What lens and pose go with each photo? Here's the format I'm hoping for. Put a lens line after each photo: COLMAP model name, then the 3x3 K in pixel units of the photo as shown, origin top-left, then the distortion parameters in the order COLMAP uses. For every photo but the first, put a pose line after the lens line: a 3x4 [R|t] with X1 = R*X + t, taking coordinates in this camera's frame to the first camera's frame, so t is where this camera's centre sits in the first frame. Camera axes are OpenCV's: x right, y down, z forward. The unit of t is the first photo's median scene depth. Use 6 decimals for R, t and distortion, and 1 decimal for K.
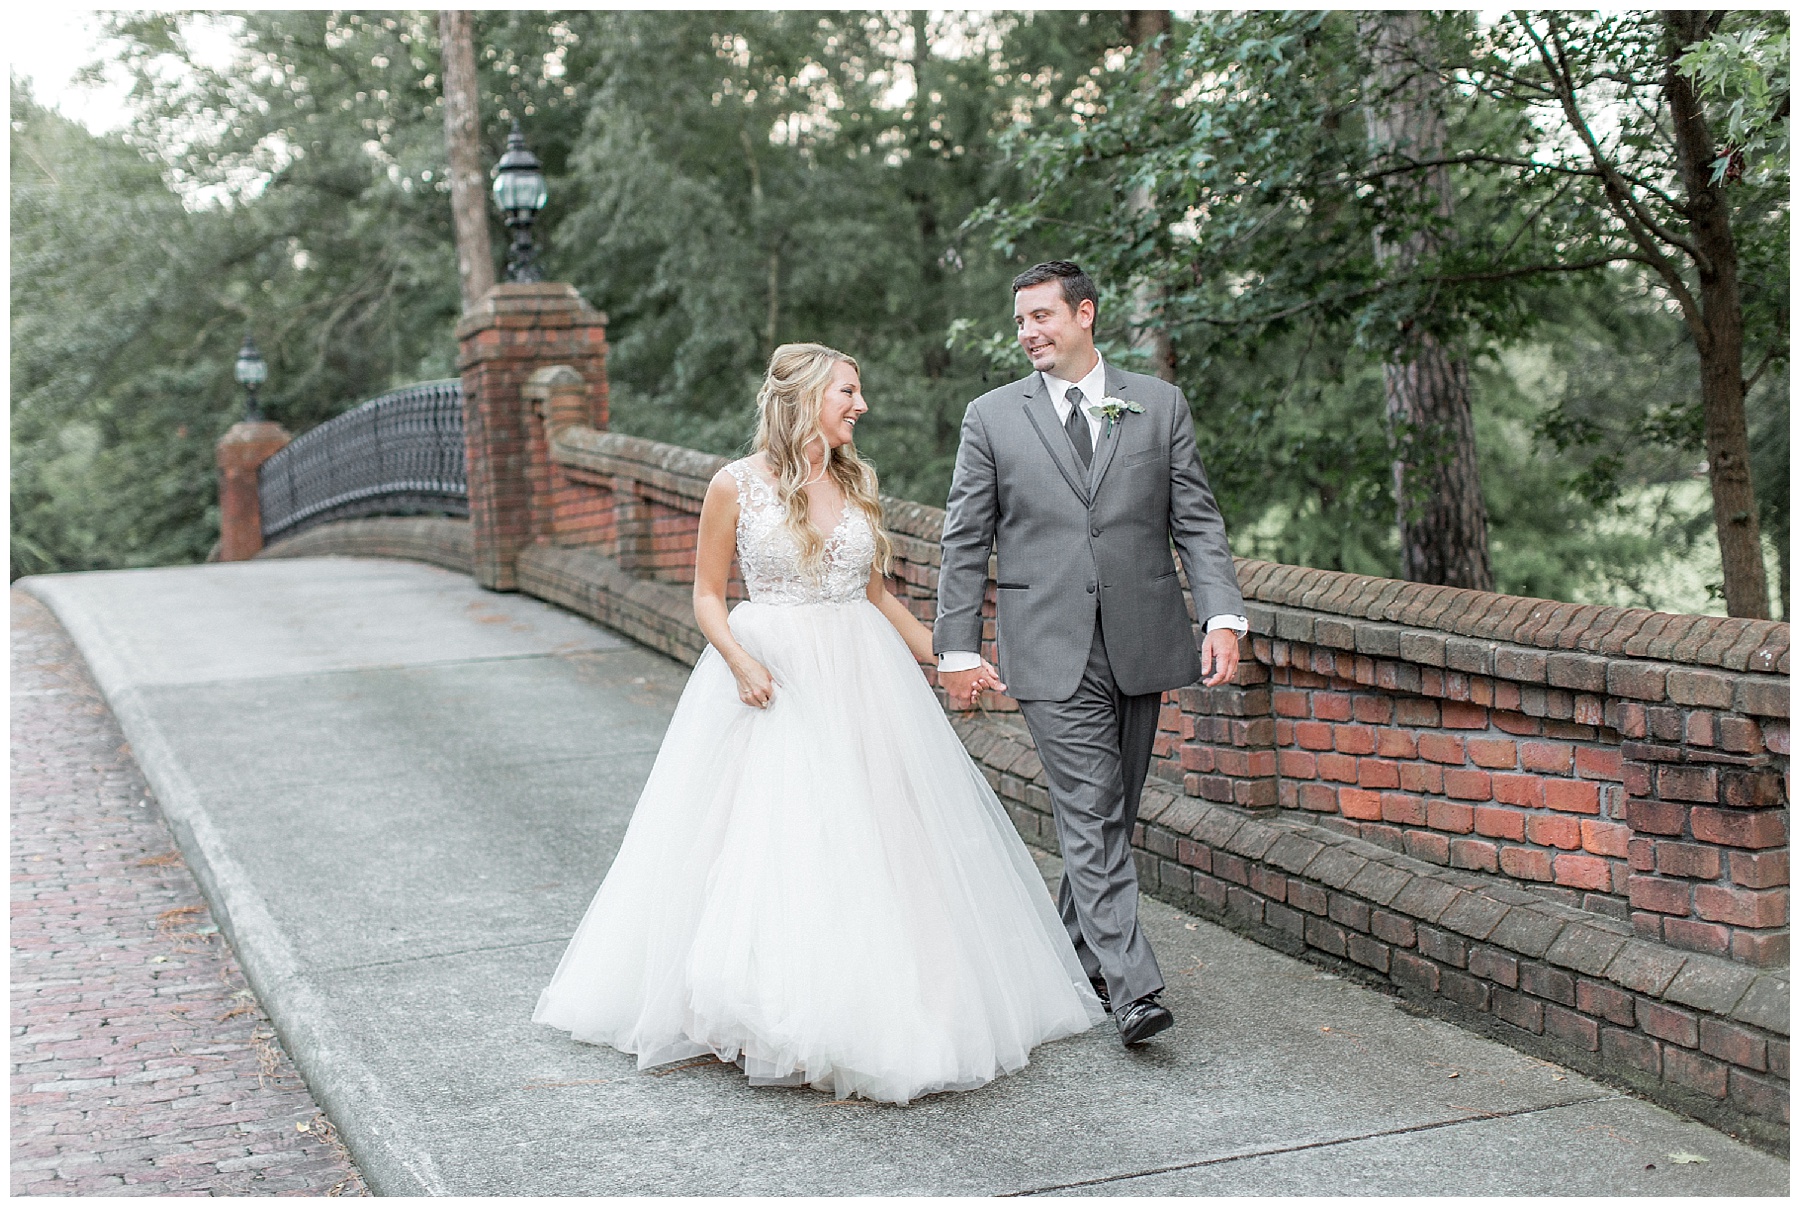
lens RADIAL K [[2653.1, 0, 902.3], [0, 2653.1, 600.6], [0, 0, 1]] dist [0.006674, 0.007614]
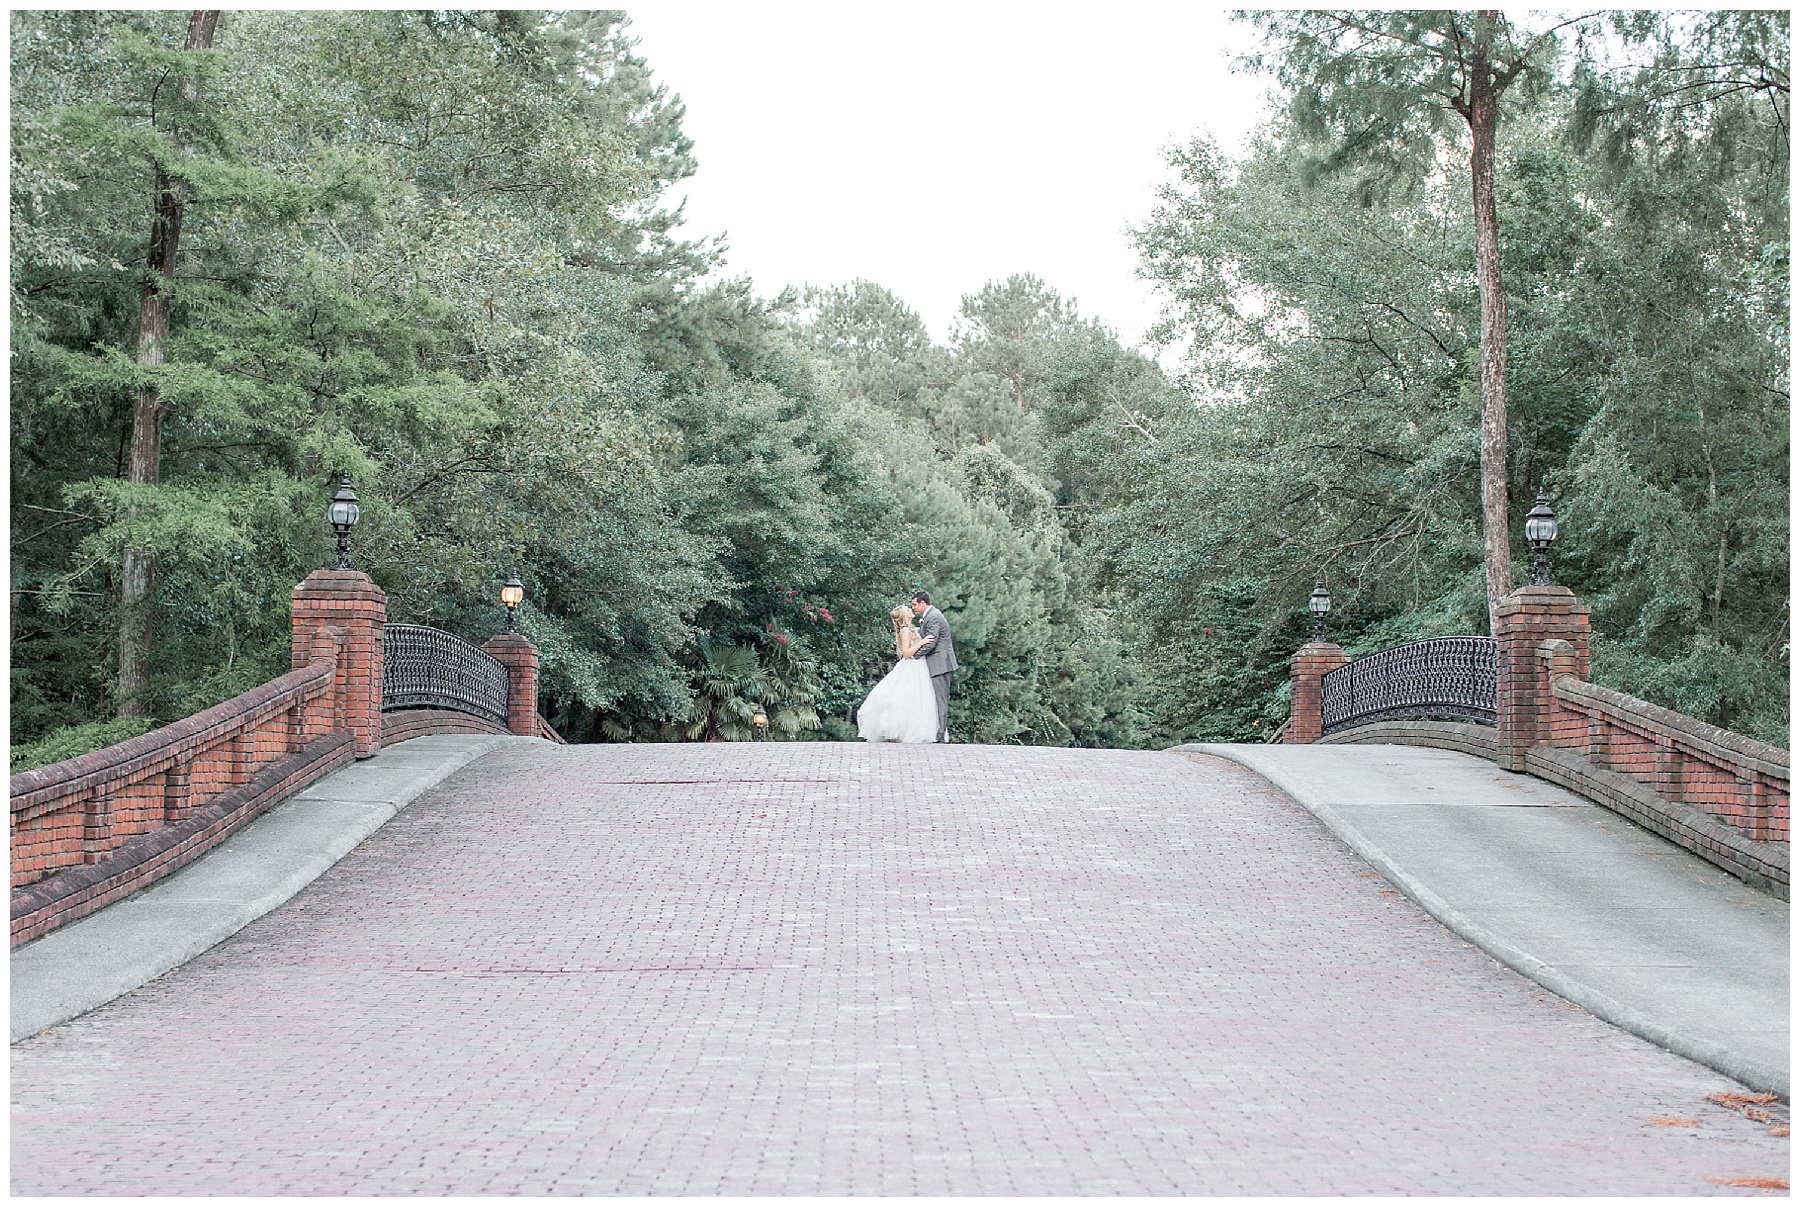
lens RADIAL K [[2653.1, 0, 902.3], [0, 2653.1, 600.6], [0, 0, 1]] dist [0.006674, 0.007614]
pose [[0.934250, 0.051672, -0.352856, 0.070853], [-0.077461, 0.995227, -0.059350, 0.018322], [0.348105, 0.082780, 0.933794, -0.692371]]
